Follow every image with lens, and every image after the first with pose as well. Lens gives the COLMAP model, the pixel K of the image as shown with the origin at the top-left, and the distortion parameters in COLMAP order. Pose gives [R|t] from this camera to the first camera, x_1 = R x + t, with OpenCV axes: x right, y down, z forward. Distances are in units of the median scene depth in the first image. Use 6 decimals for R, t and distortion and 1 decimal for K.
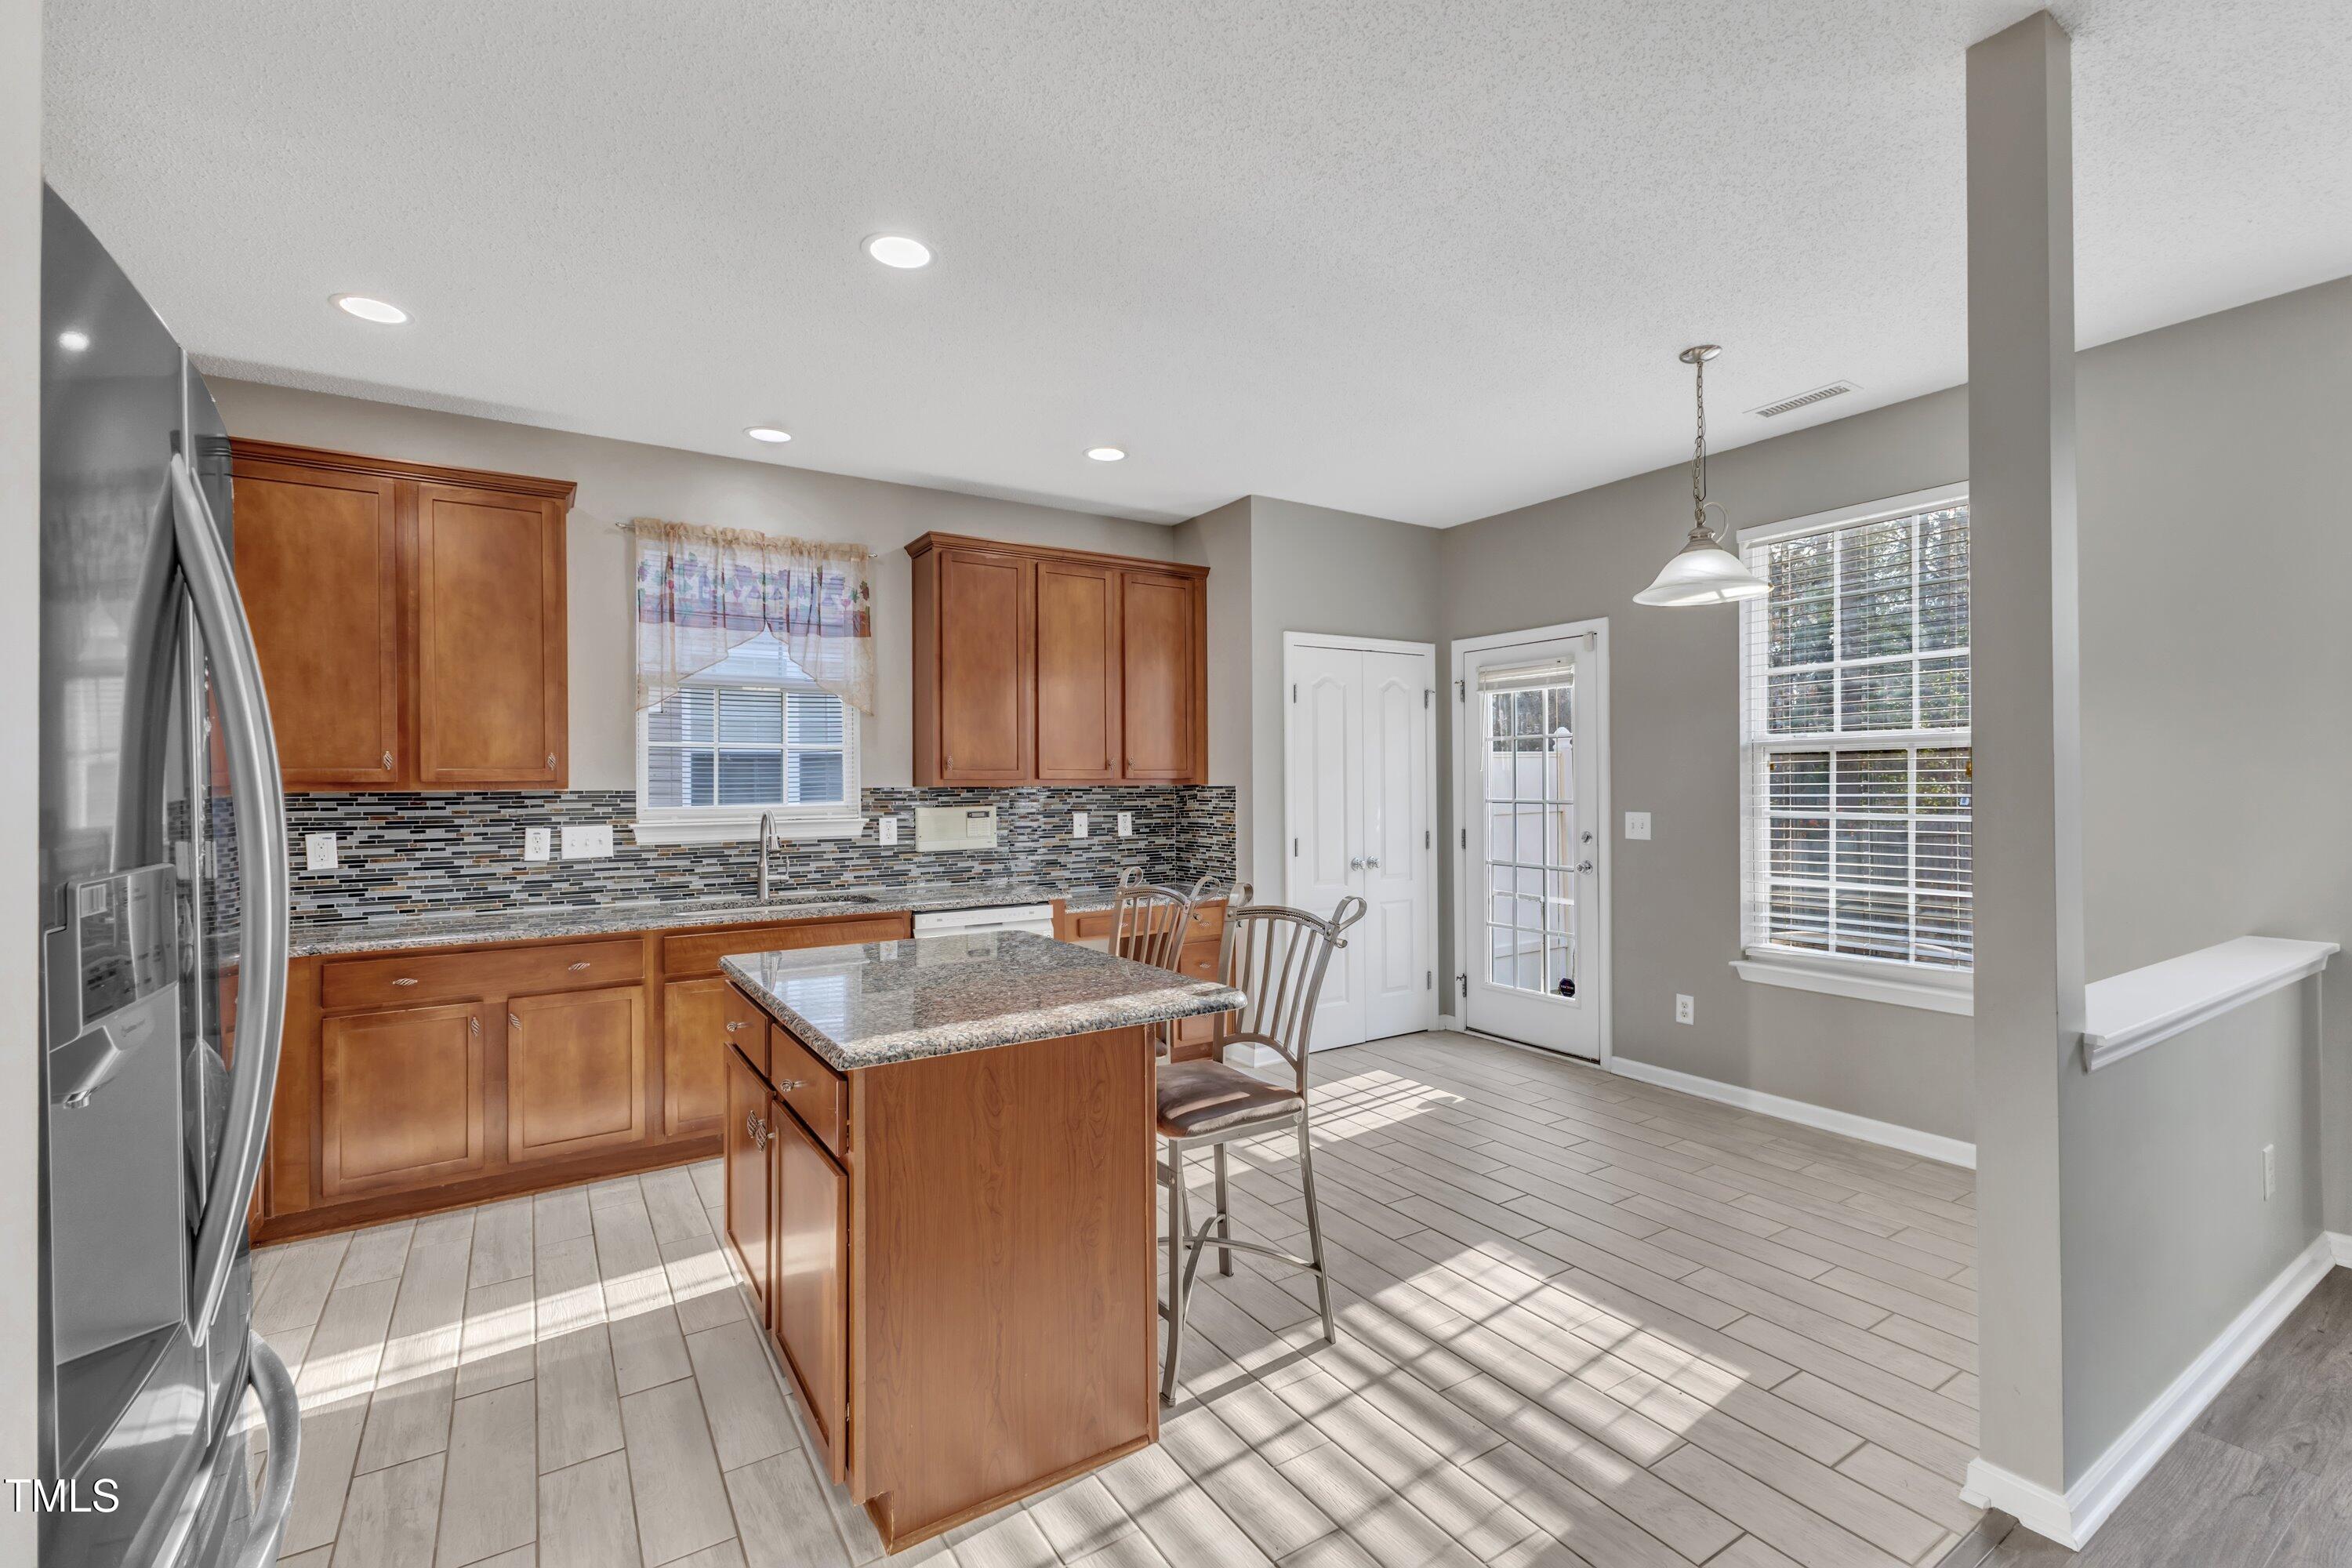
lens RADIAL K [[1036.4, 0, 1180.6], [0, 1036.4, 781.0], [0, 0, 1]] dist [0.016302, -0.002400]
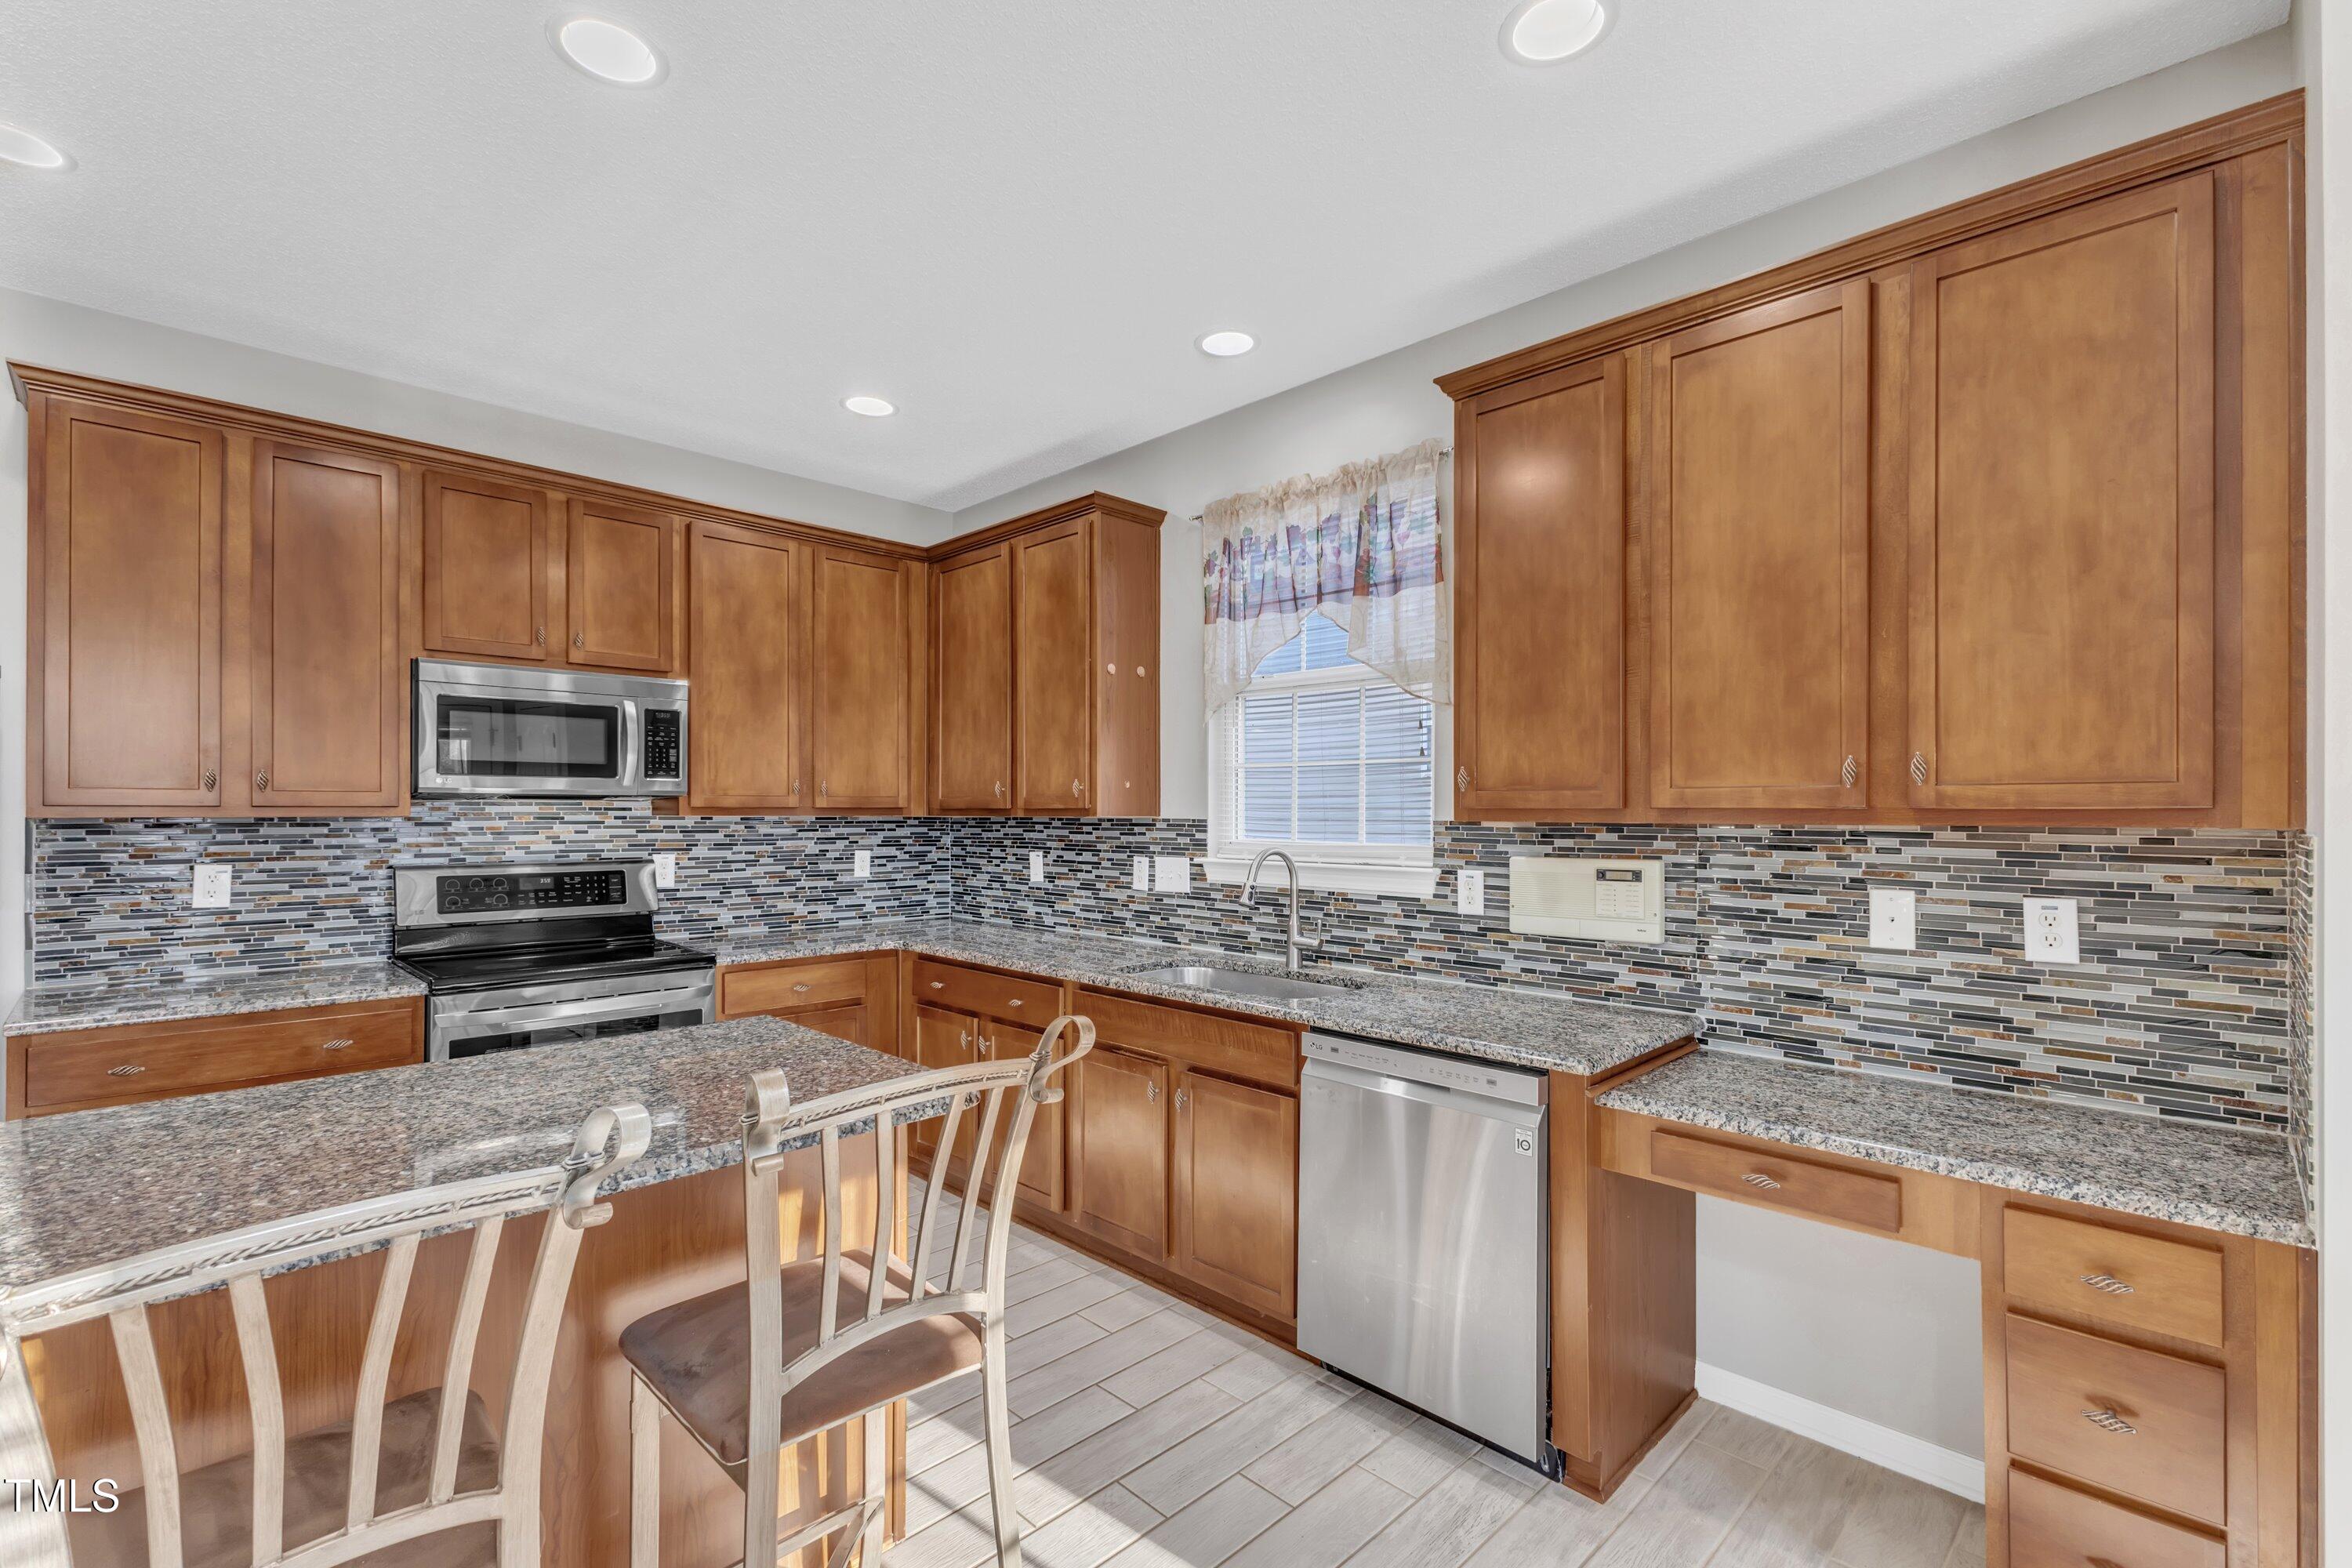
lens RADIAL K [[1036.4, 0, 1160.0], [0, 1036.4, 805.4], [0, 0, 1]] dist [0.016302, -0.002400]
pose [[0.215042, 0.003913, -0.976597, 0.284033], [0.000255, 0.999992, 0.004063, -0.005319], [0.976605, -0.001122, 0.215040, 0.706125]]
